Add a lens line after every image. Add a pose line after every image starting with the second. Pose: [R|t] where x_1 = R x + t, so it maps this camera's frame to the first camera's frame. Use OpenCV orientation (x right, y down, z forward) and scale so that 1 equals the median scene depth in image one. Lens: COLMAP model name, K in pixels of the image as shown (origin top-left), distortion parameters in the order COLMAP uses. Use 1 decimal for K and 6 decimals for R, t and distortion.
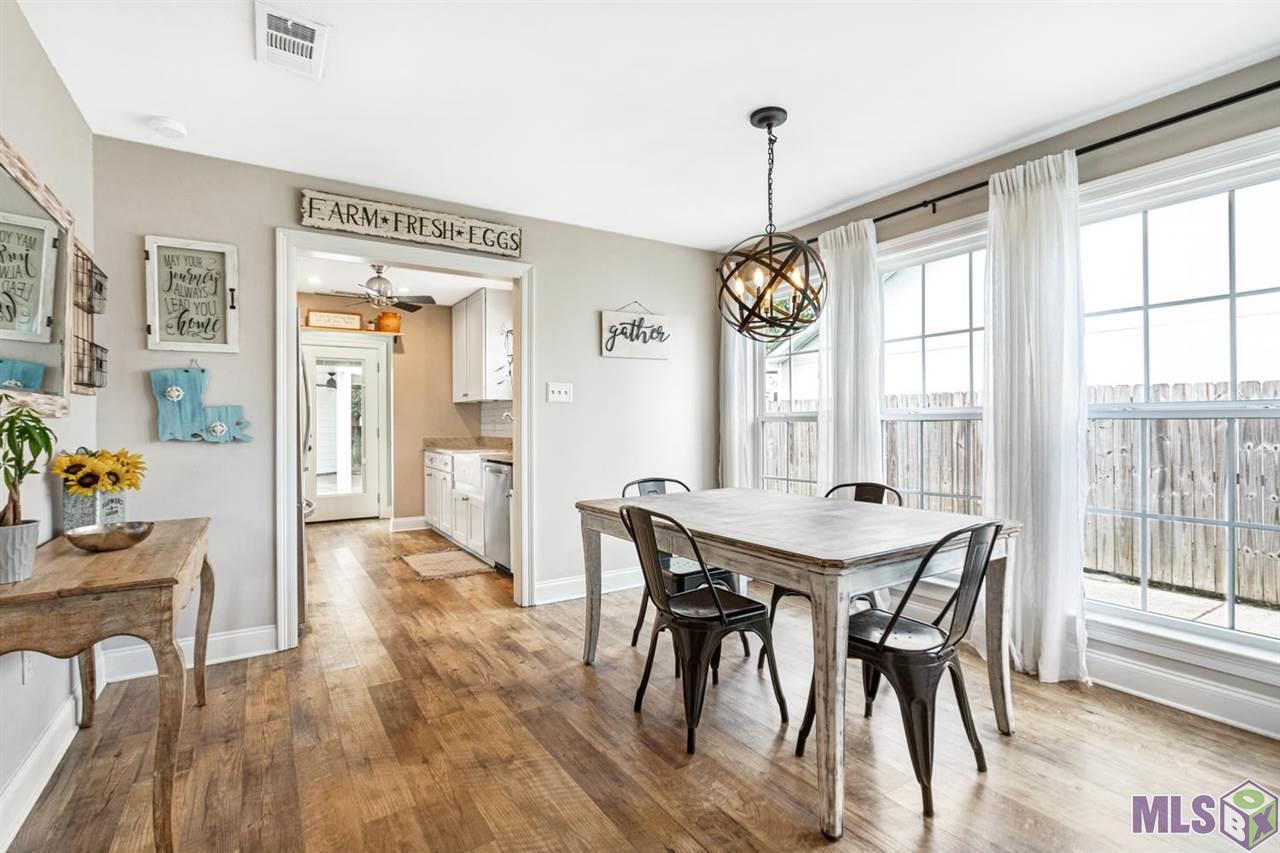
lens RADIAL K [[588.6, 0, 637.1], [0, 588.6, 425.6], [0, 0, 1]] dist [-0.014628, 0.003785]
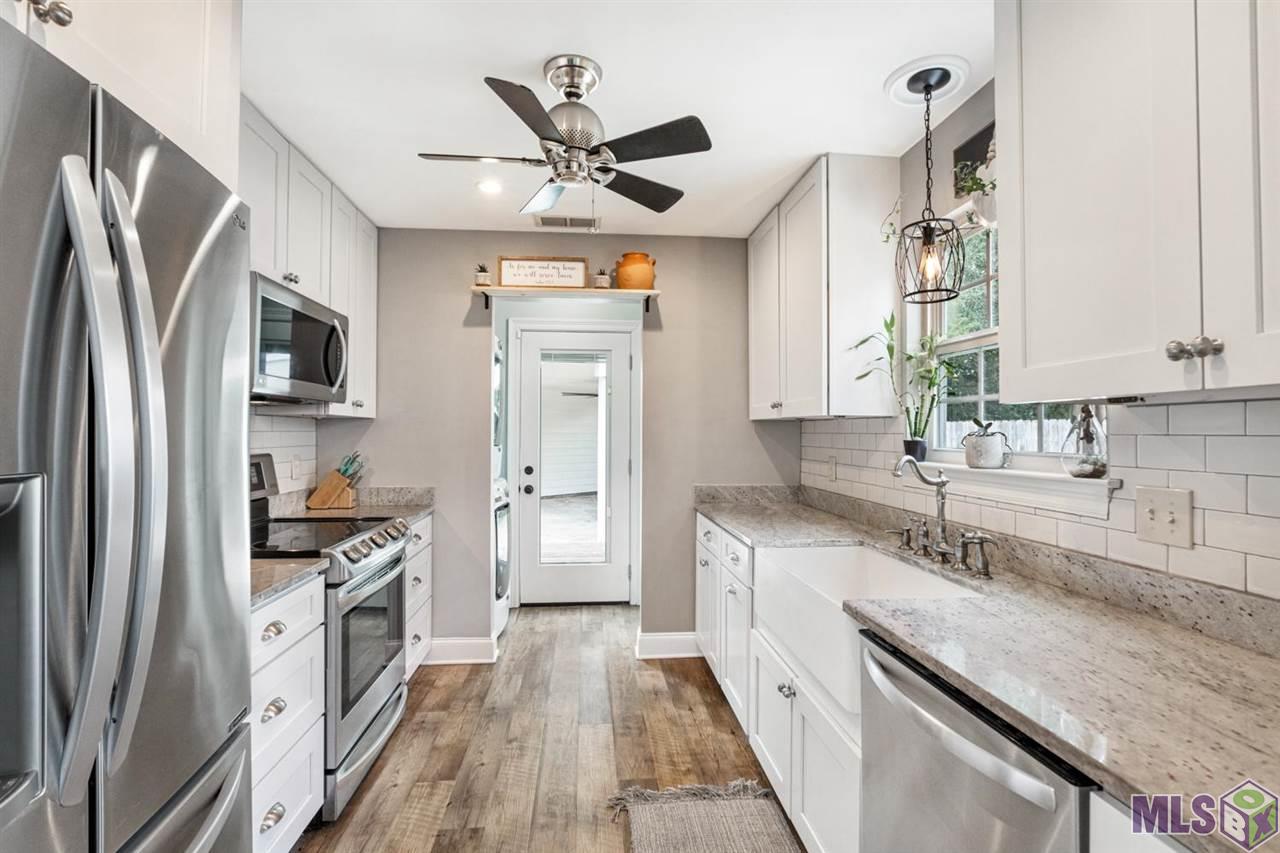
lens RADIAL K [[588.6, 0, 634.2], [0, 588.6, 425.0], [0, 0, 1]] dist [-0.014628, 0.003785]
pose [[0.886315, 0.001636, -0.463079, -0.317689], [-0.006677, 0.999935, -0.009247, -0.055850], [0.463034, 0.011287, 0.886269, 0.961630]]
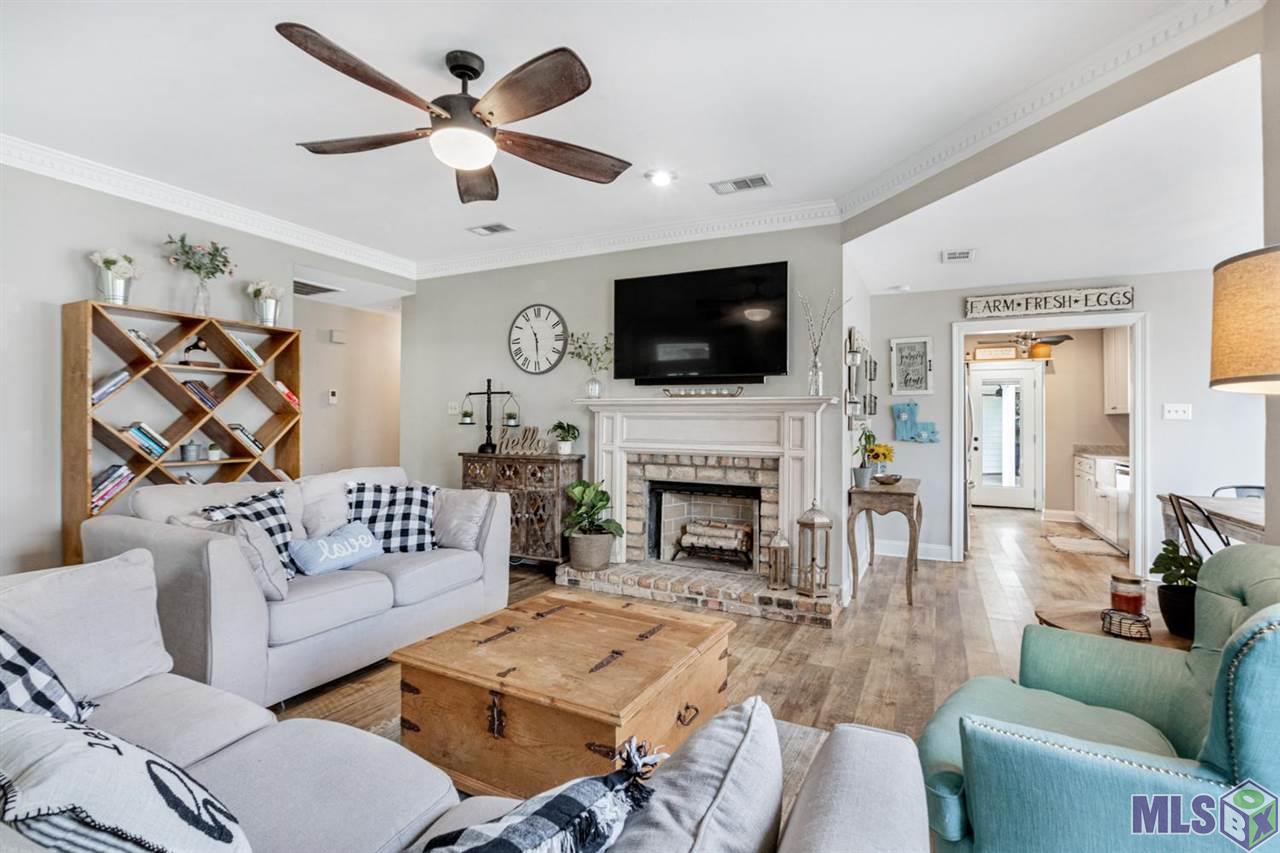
lens RADIAL K [[588.6, 0, 642.9], [0, 588.6, 407.4], [0, 0, 1]] dist [-0.014628, 0.003785]
pose [[0.506981, -0.012449, -0.861867, 0.394921], [-0.016954, 0.999558, -0.024411, -0.018458], [0.861790, 0.026988, 0.506546, -0.636630]]
